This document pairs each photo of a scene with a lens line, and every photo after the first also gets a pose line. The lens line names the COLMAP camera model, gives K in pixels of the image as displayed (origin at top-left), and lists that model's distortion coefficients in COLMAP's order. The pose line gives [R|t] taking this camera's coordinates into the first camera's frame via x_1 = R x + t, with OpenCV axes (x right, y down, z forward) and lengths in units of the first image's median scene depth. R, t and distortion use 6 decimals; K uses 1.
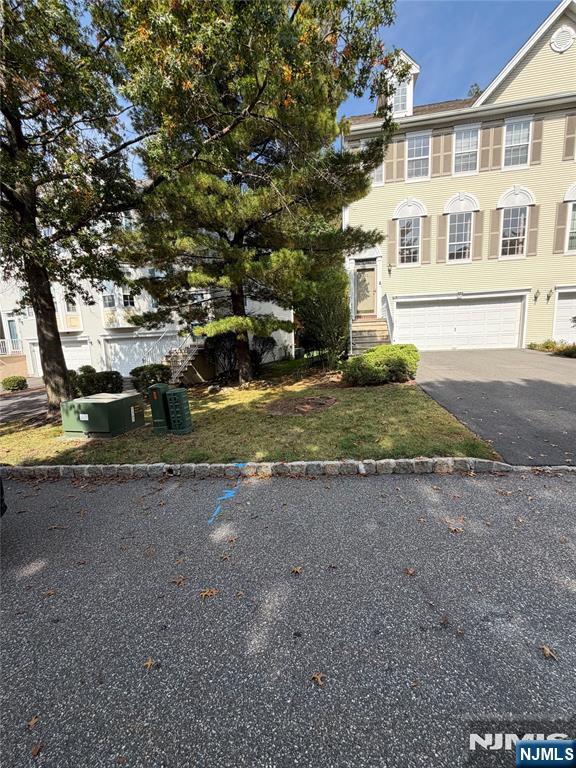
lens RADIAL K [[307.4, 0, 288.2], [0, 307.4, 382.2], [0, 0, 1]] dist [-0.001006, 0.000082]
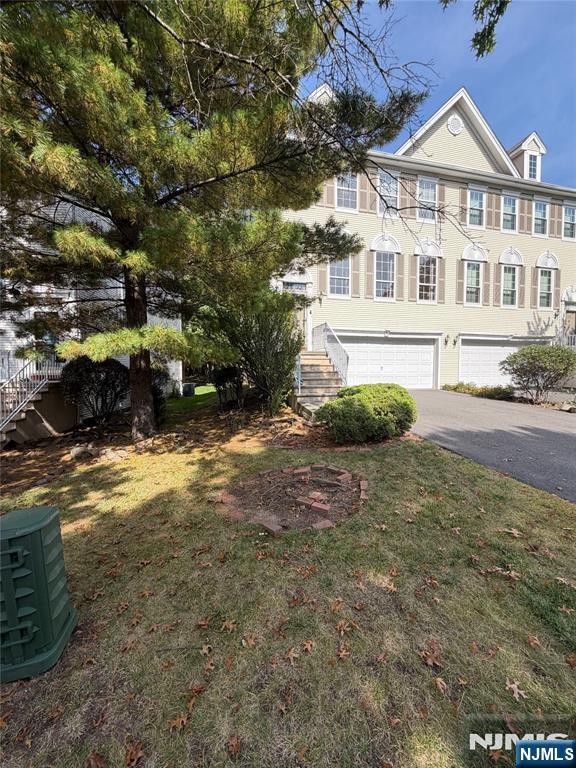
lens RADIAL K [[307.4, 0, 288.2], [0, 307.4, 382.2], [0, 0, 1]] dist [-0.001006, 0.000082]
pose [[0.915232, 0.024440, 0.402186, -0.113663], [0.022093, 0.993613, -0.110655, -0.032582], [-0.402322, 0.110160, 0.908846, 0.276472]]
